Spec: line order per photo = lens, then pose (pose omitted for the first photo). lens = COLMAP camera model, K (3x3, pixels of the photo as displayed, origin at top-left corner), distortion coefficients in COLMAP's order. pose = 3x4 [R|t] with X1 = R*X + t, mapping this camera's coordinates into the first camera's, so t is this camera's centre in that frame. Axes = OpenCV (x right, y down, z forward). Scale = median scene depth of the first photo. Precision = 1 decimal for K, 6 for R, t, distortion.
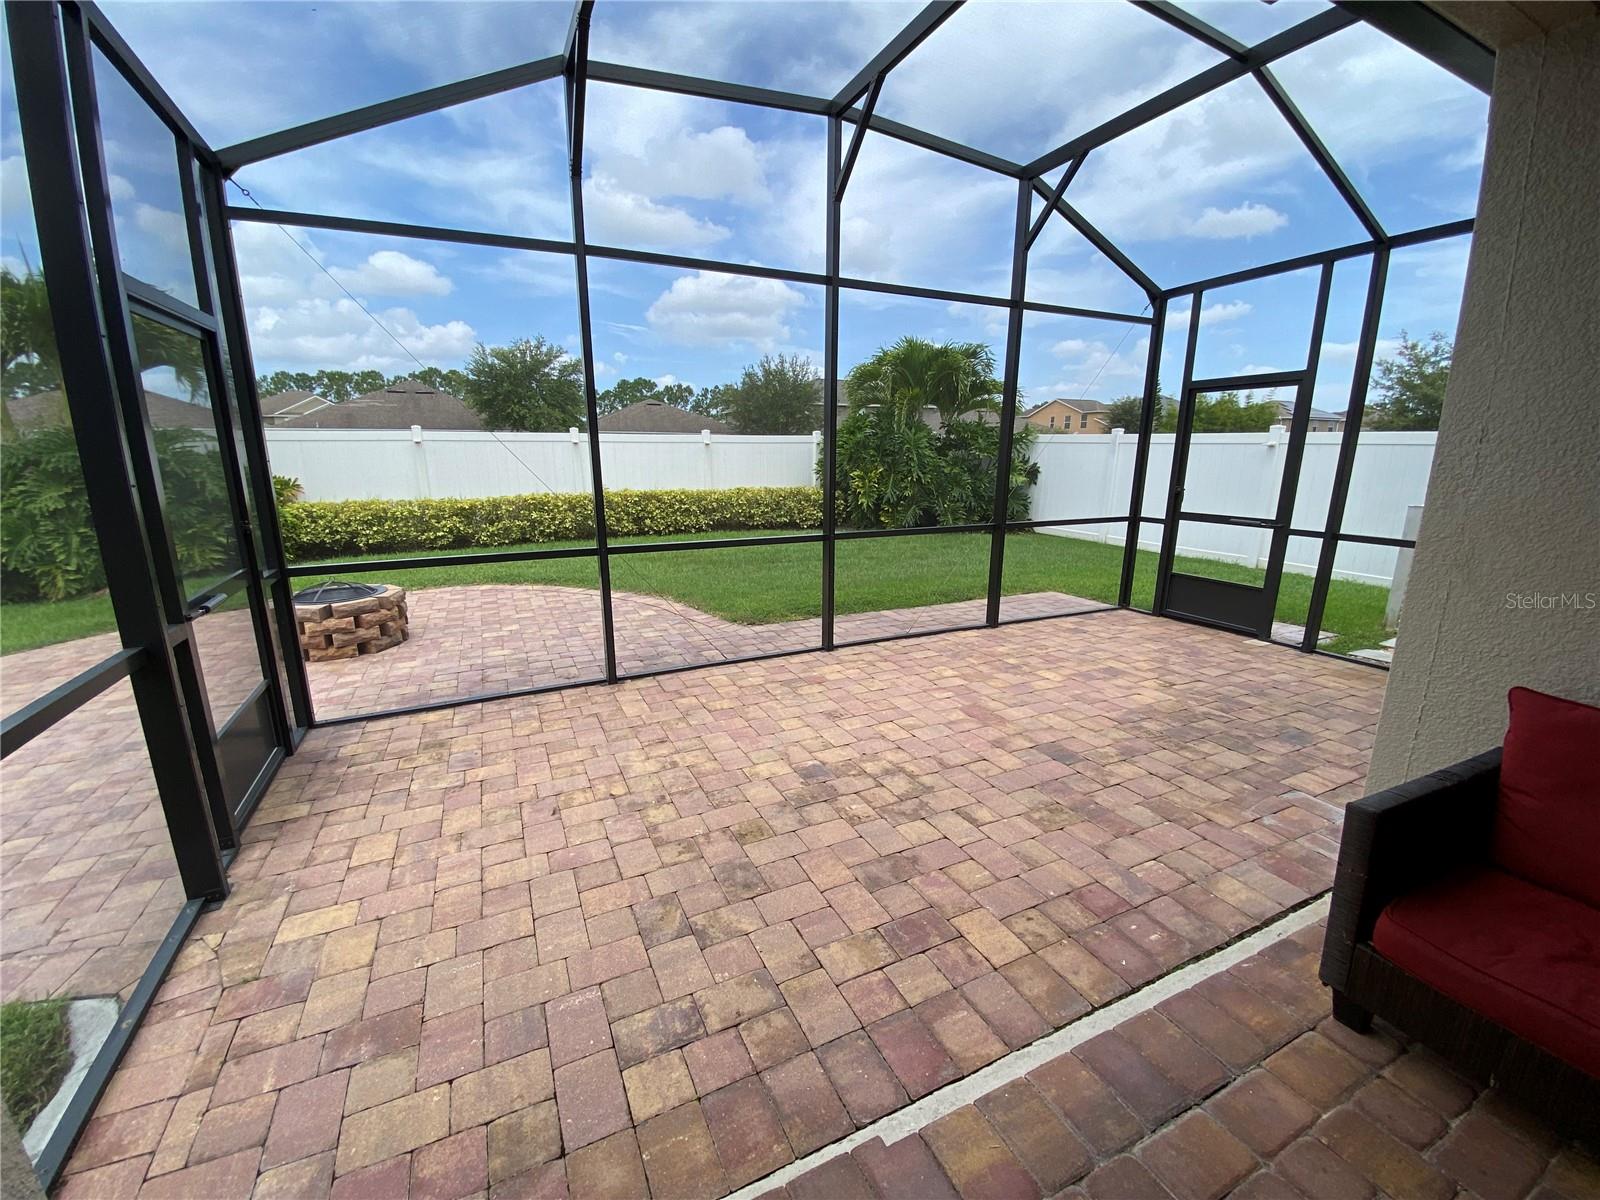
lens RADIAL K [[652.3, 0, 801.3], [0, 652.3, 591.7], [0, 0, 1]] dist [-0.000467, -0.001748]
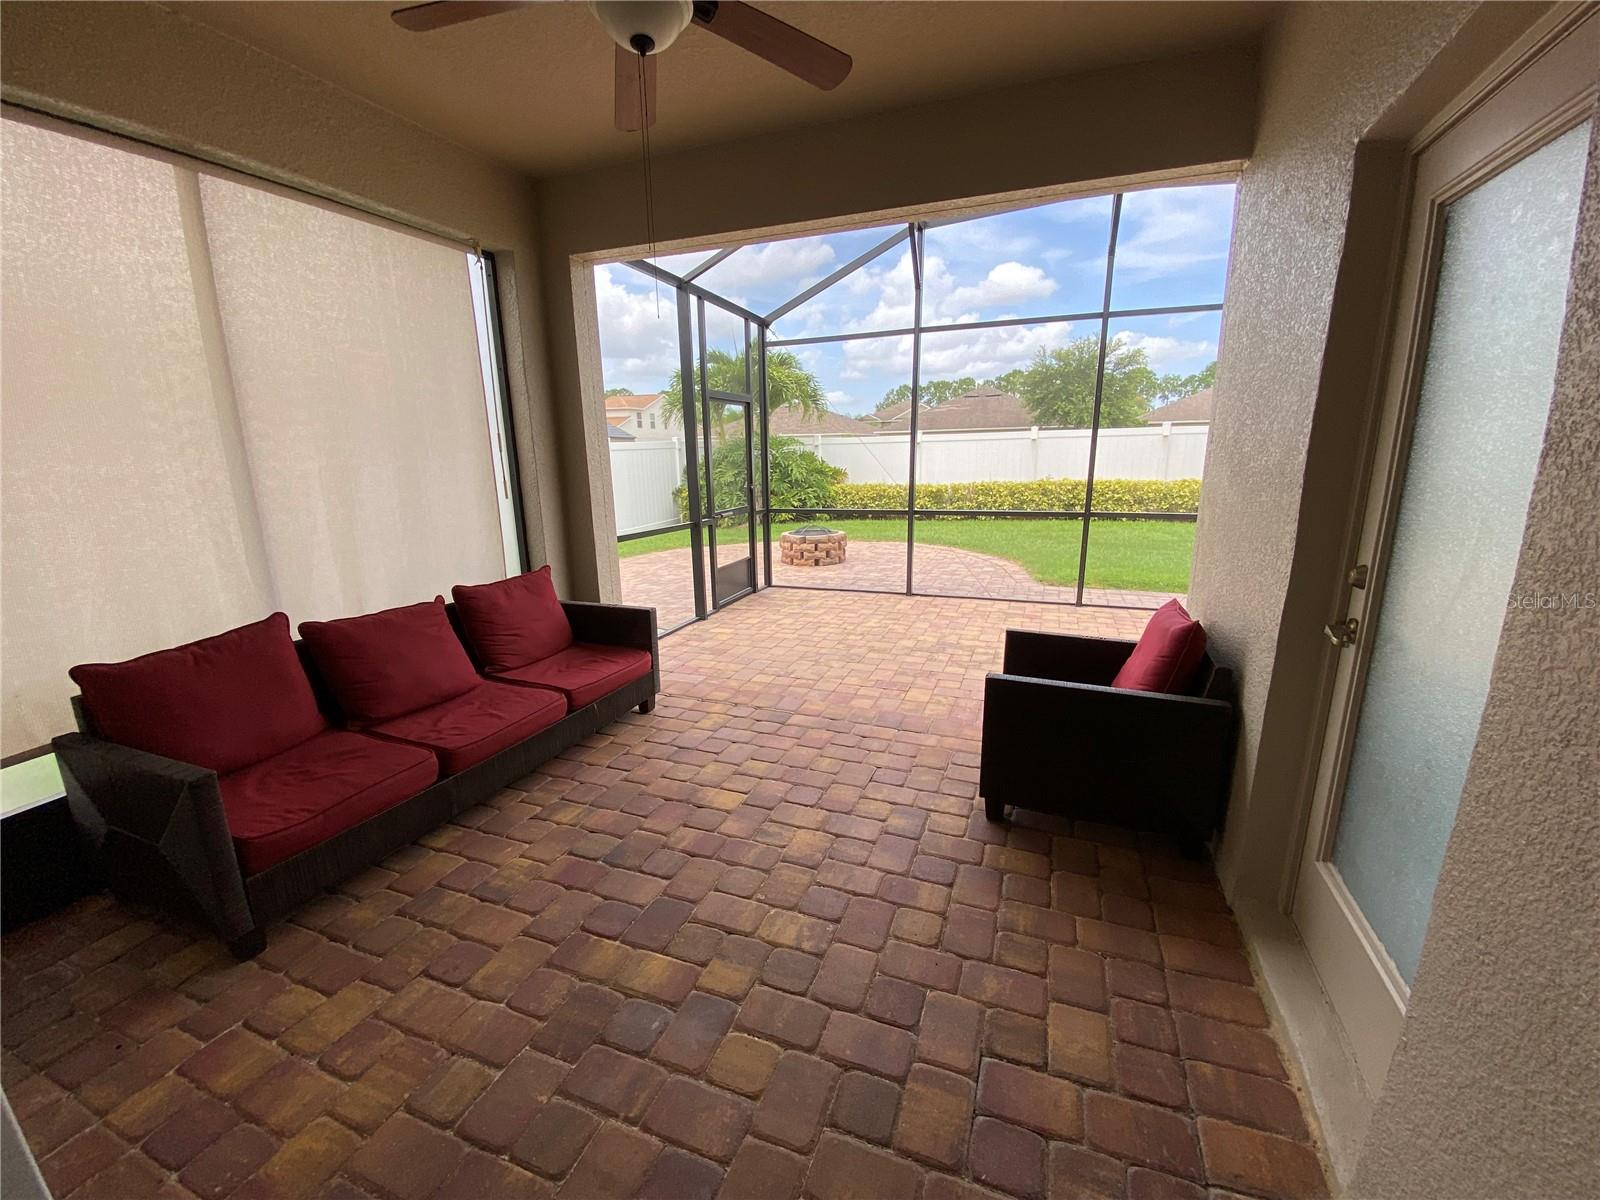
lens RADIAL K [[652.3, 0, 794.8], [0, 652.3, 601.2], [0, 0, 1]] dist [-0.000467, -0.001748]
pose [[0.682150, 0.155562, -0.714473, 0.931324], [-0.139055, 0.986875, 0.082108, 0.084292], [0.717868, 0.043342, 0.694829, -0.449110]]
